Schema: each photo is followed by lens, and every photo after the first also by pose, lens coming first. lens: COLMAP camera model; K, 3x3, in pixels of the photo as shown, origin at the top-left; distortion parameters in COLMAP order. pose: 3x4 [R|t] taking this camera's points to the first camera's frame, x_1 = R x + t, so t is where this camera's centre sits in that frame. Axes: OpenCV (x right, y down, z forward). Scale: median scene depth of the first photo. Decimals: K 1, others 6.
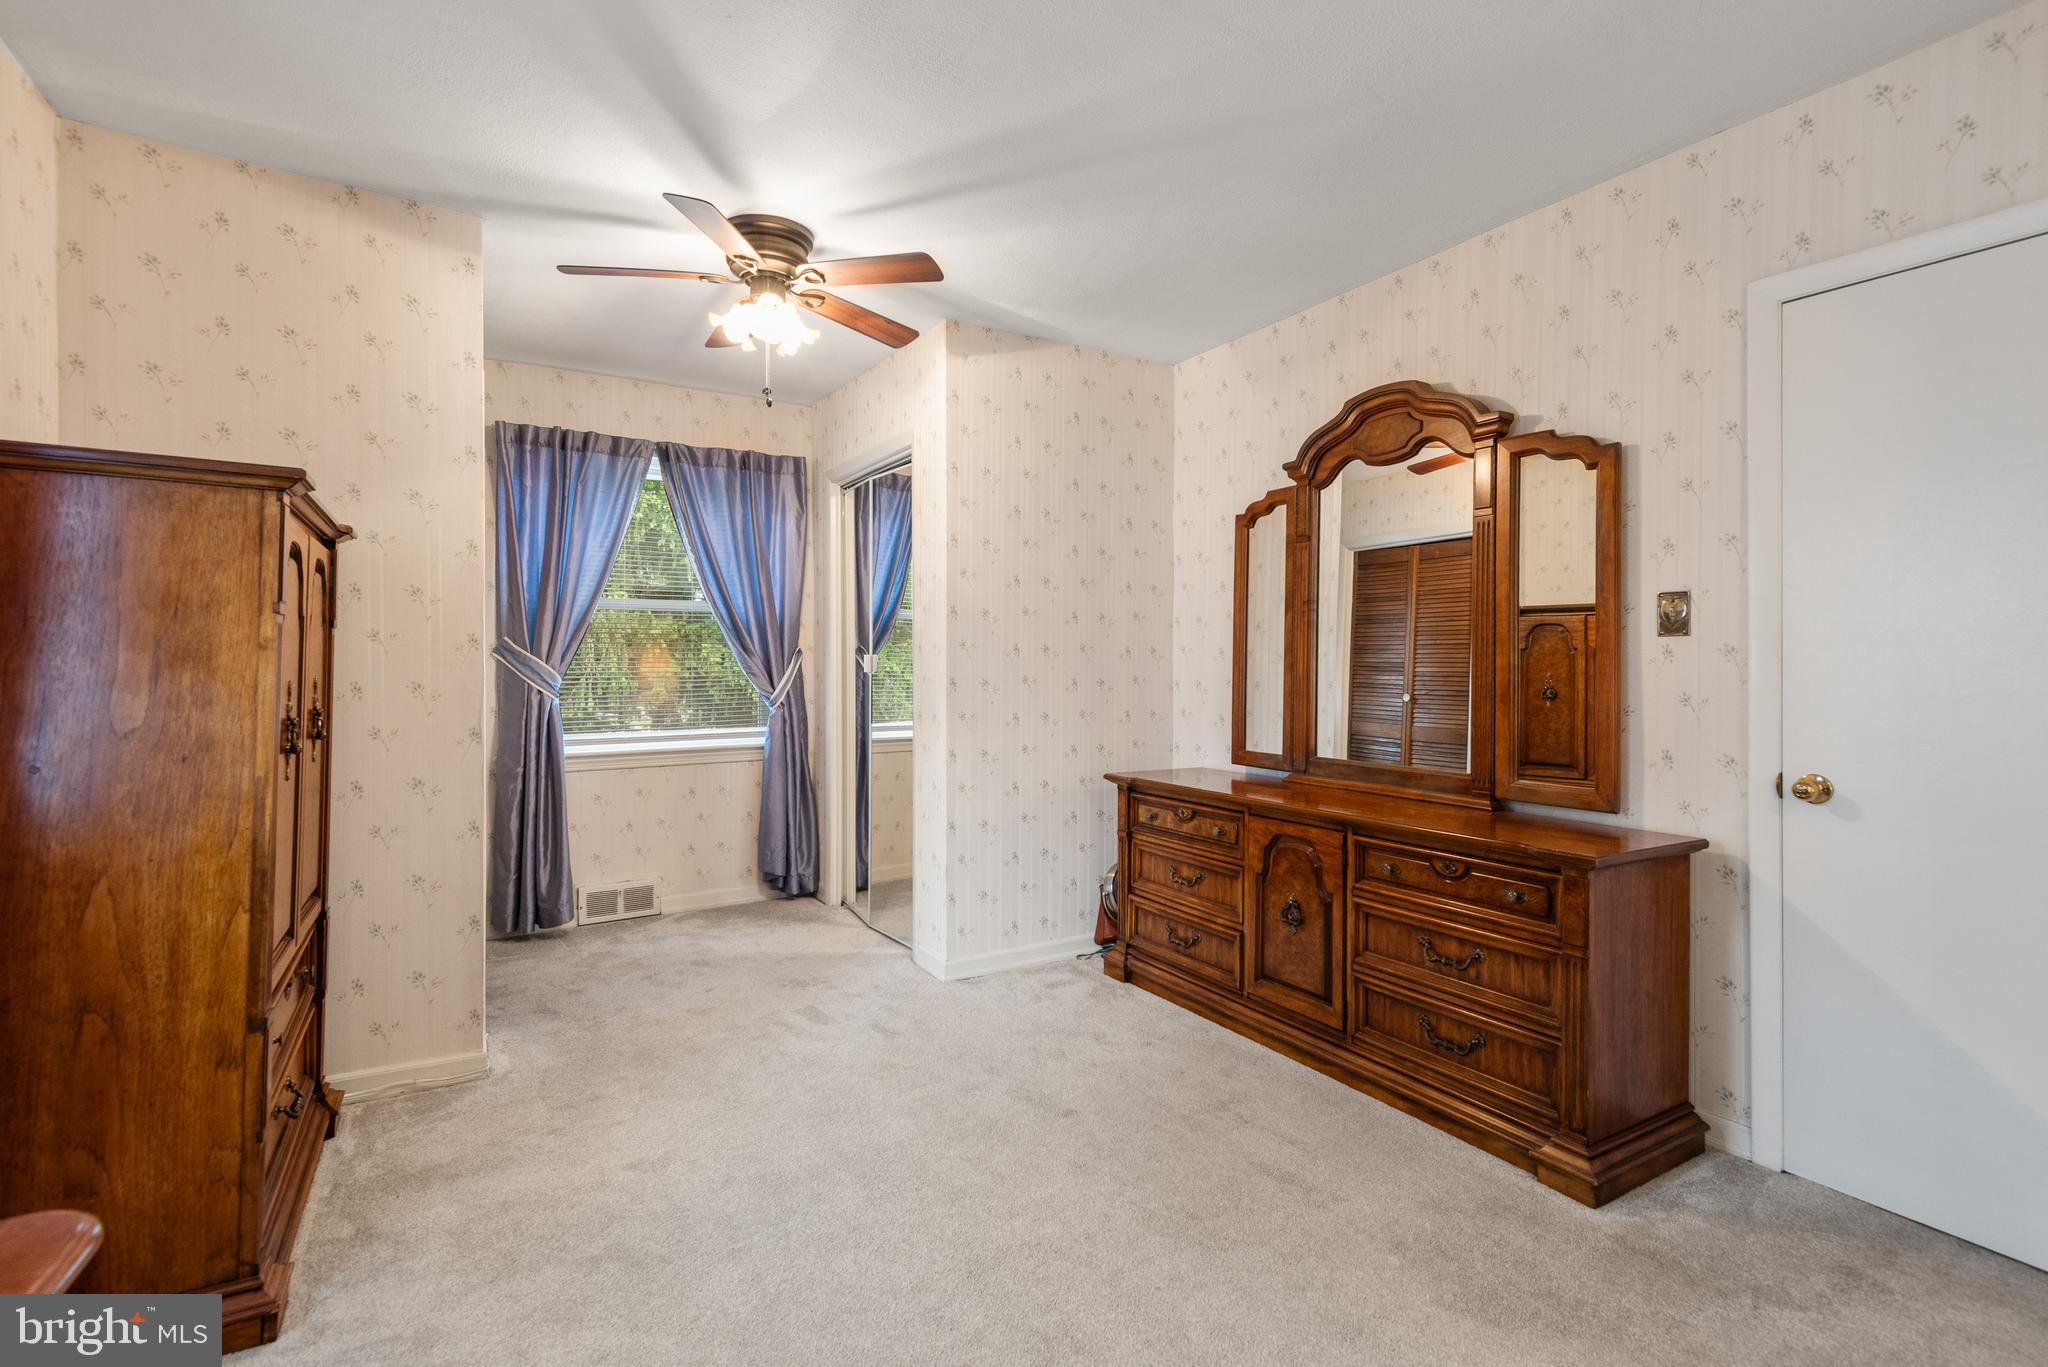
lens RADIAL K [[958.0, 0, 1017.0], [0, 958.0, 664.3], [0, 0, 1]] dist [0.044399, -0.000407]
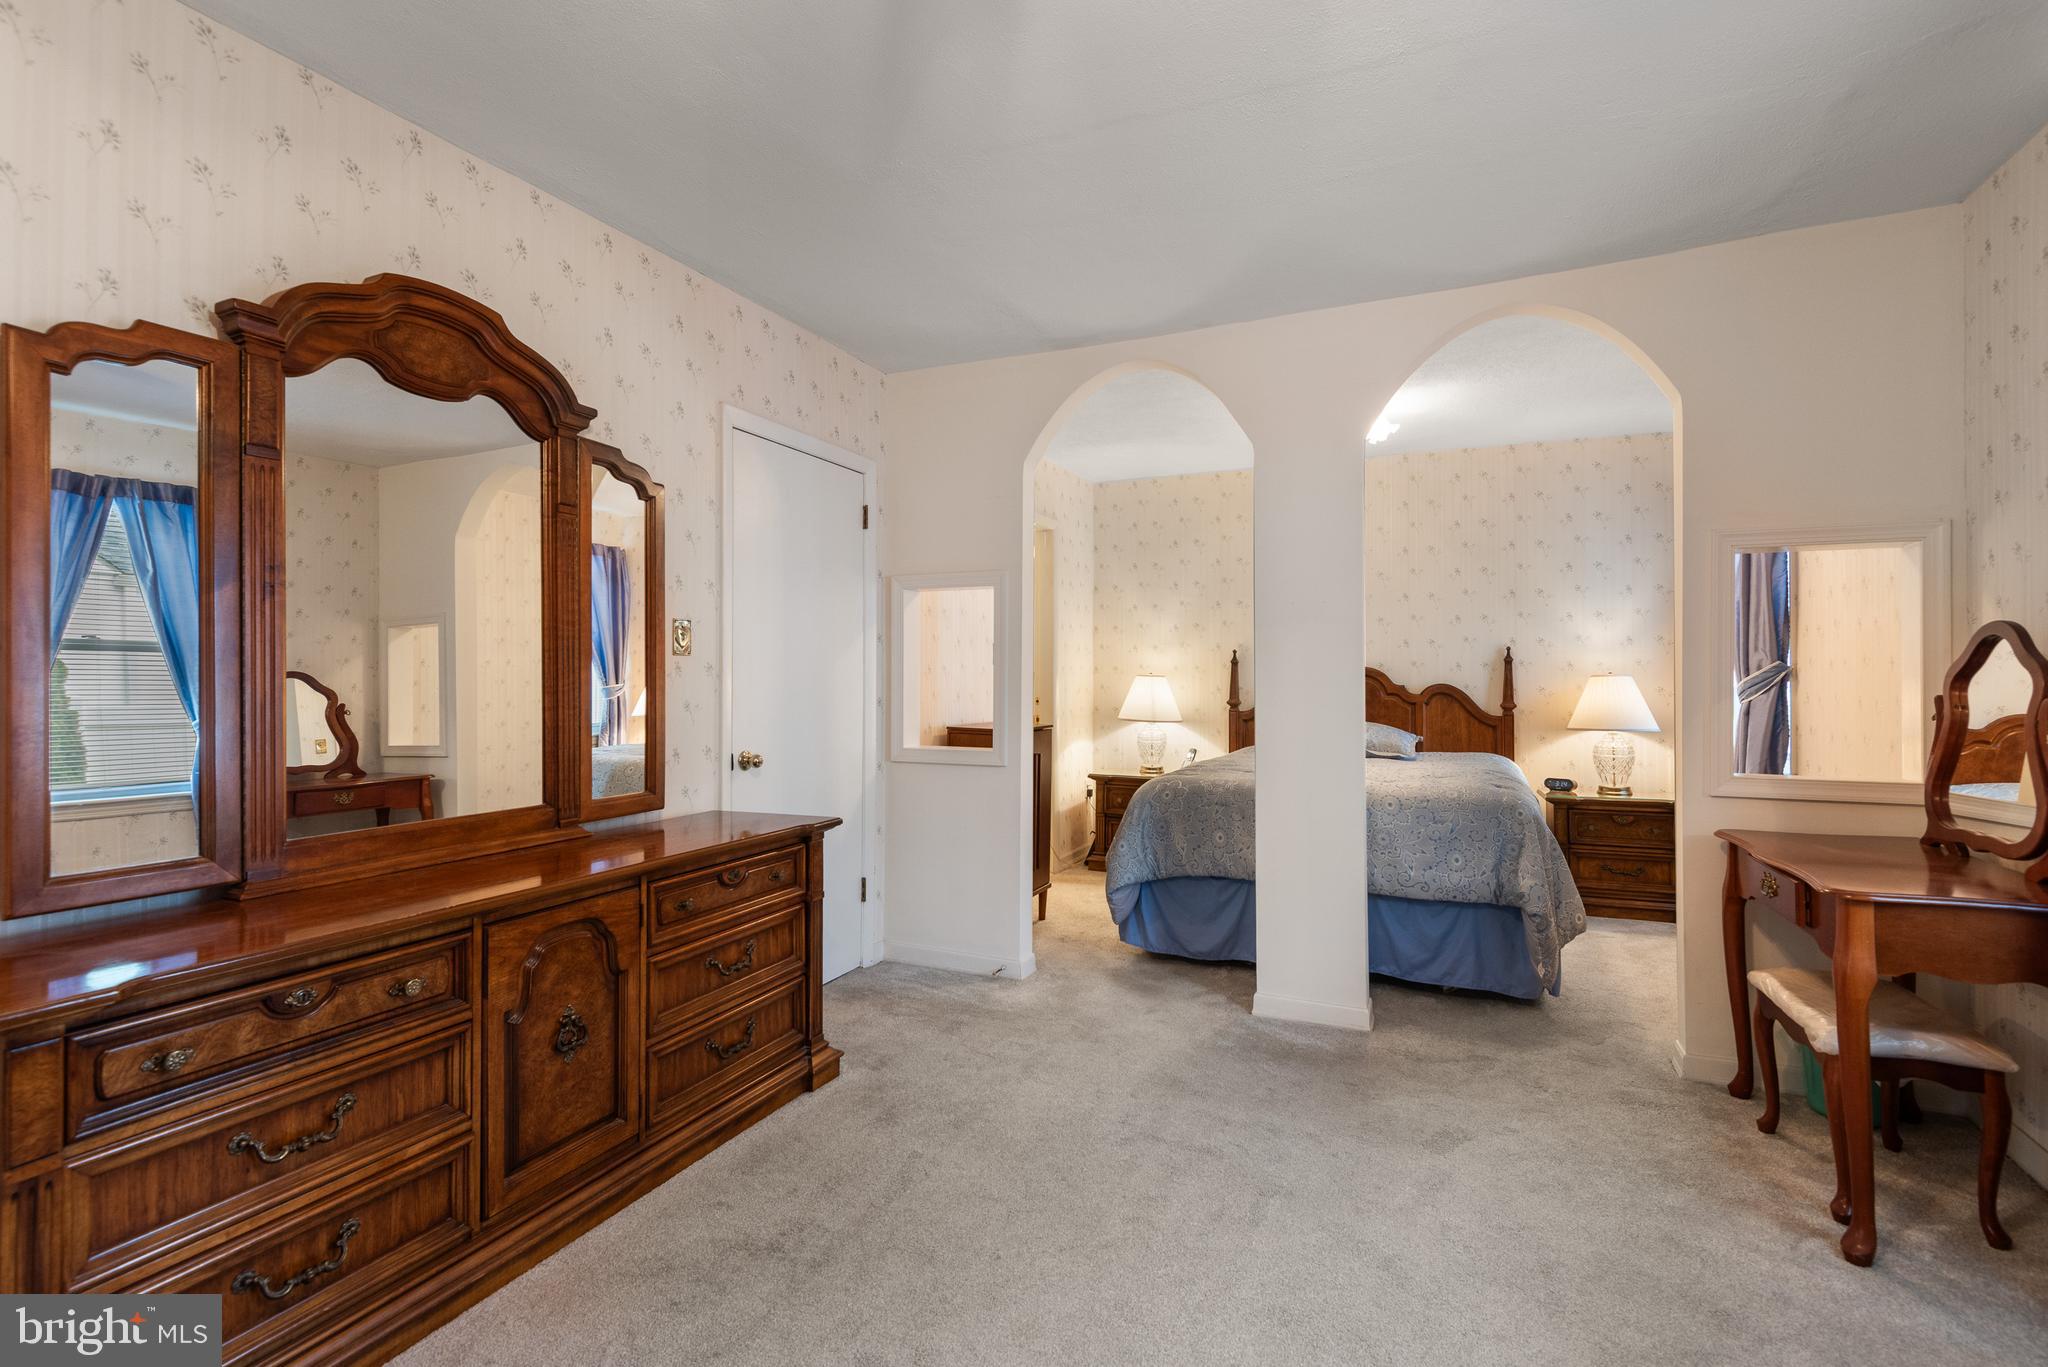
lens RADIAL K [[942.9, 0, 1024.0], [0, 942.9, 683.5], [0, 0, 1]] dist [-0.000311, -0.000147]
pose [[-0.577831, 0.002731, 0.816152, -0.364835], [0.008939, 0.999956, 0.002983, 0.004577], [-0.816107, 0.009019, -0.577830, 0.886695]]
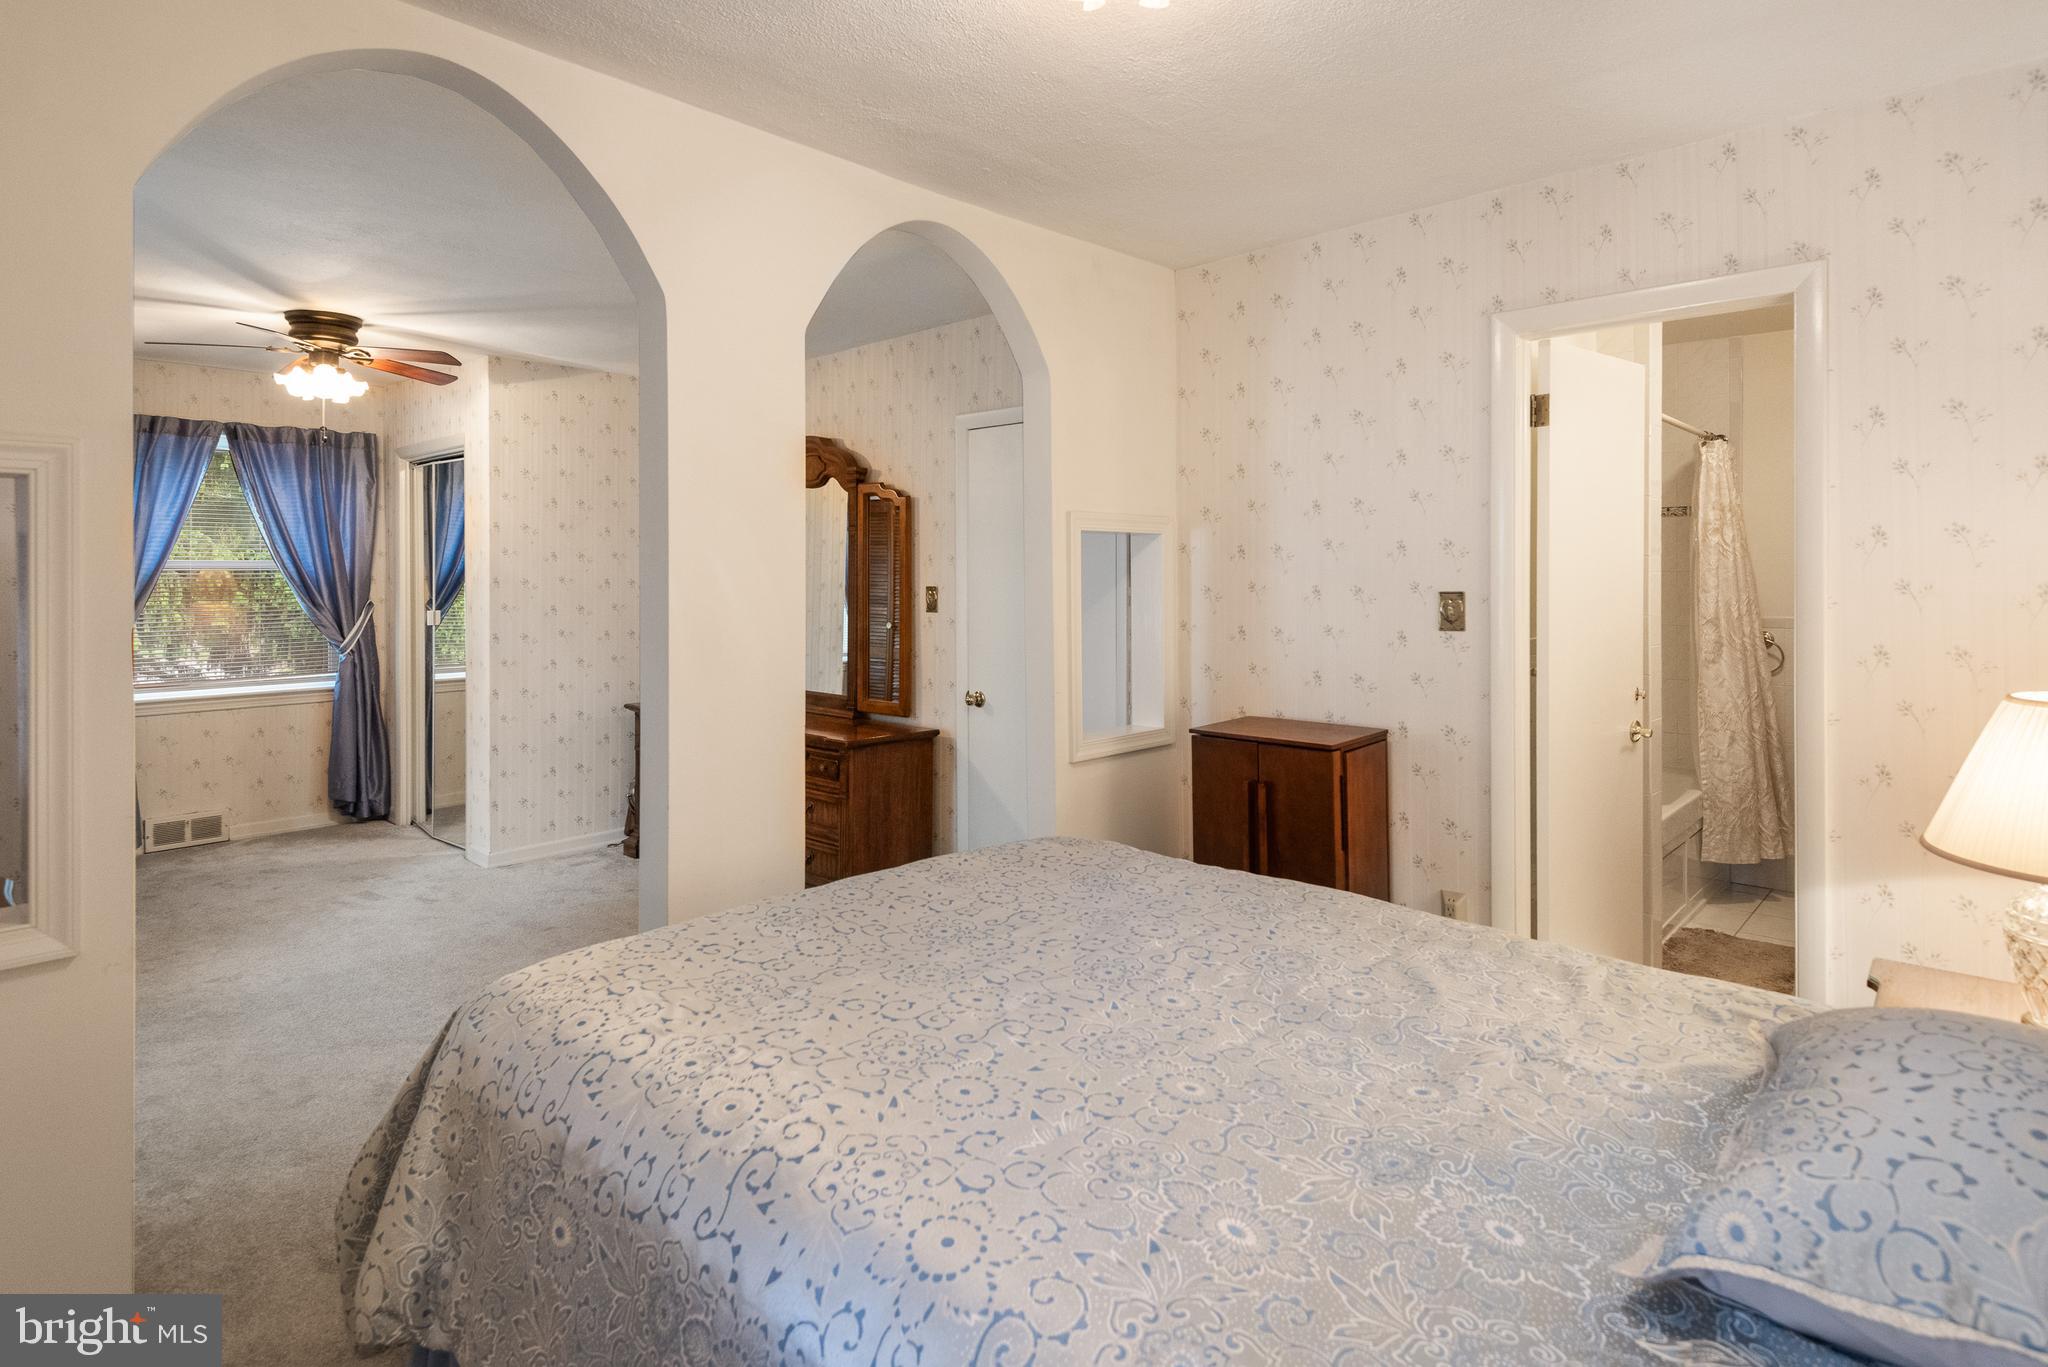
lens RADIAL K [[1068.9, 0, 1032.0], [0, 1068.9, 579.4], [0, 0, 1]] dist [0.000379, -0.001698]
pose [[0.956553, 0.000551, 0.291558, 0.197504], [-0.001277, 0.999997, 0.002298, -0.060350], [-0.291556, -0.002570, 0.956550, -0.561342]]
